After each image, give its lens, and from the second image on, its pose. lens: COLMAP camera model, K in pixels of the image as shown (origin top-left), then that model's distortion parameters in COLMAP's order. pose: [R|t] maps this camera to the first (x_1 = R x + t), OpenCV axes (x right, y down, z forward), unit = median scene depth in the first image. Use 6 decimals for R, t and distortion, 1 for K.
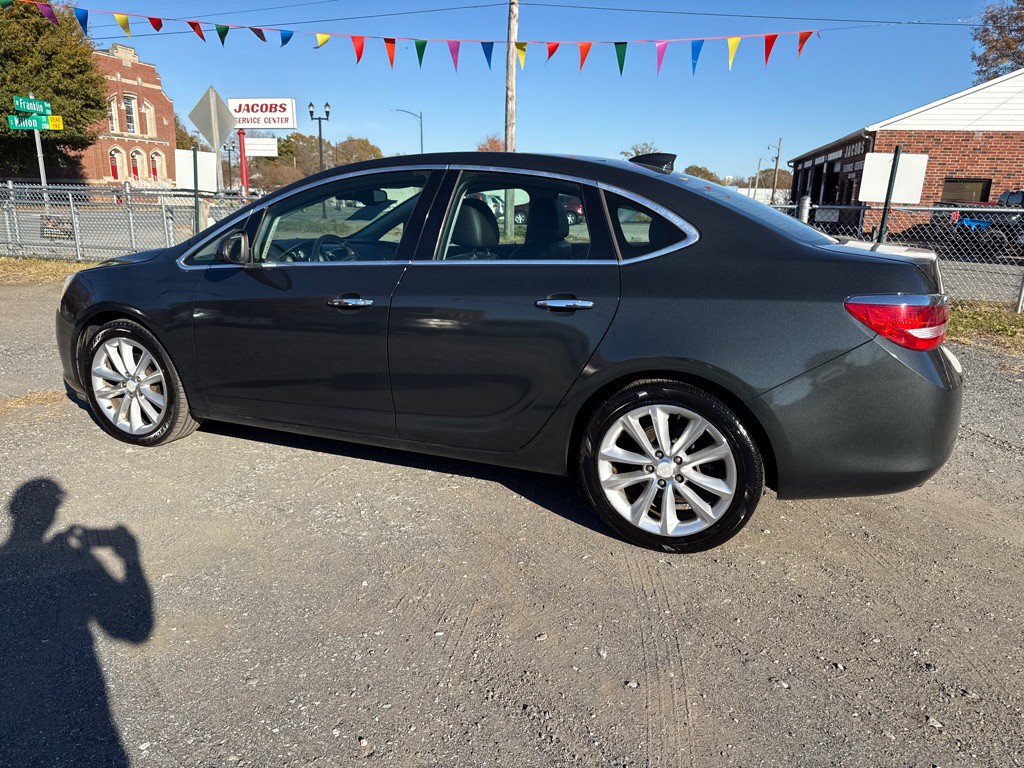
lens RADIAL K [[737.0, 0, 508.7], [0, 737.0, 383.4], [0, 0, 1]] dist [0.001861, -0.005035]
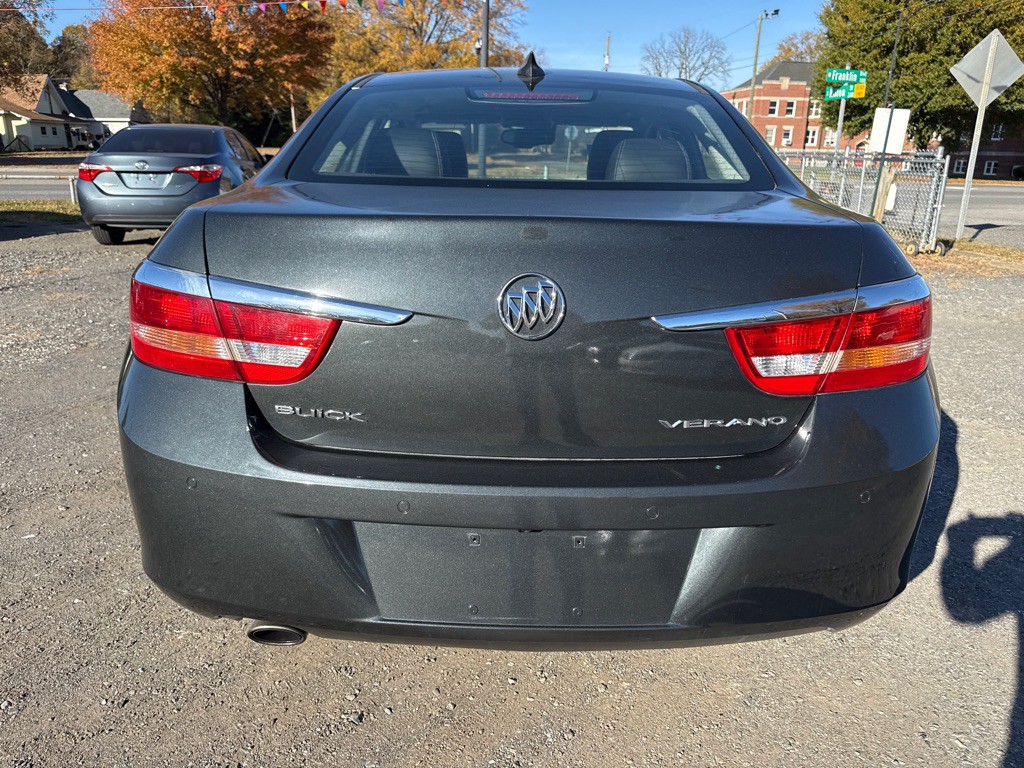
lens RADIAL K [[731.0, 0, 516.7], [0, 731.0, 382.6], [0, 0, 1]] dist [0.015635, -0.020872]
pose [[0.387678, 0.265617, -0.882697, 0.207104], [-0.239175, 0.953774, 0.181961, -0.038886], [0.890225, 0.140577, 0.433286, 0.193107]]
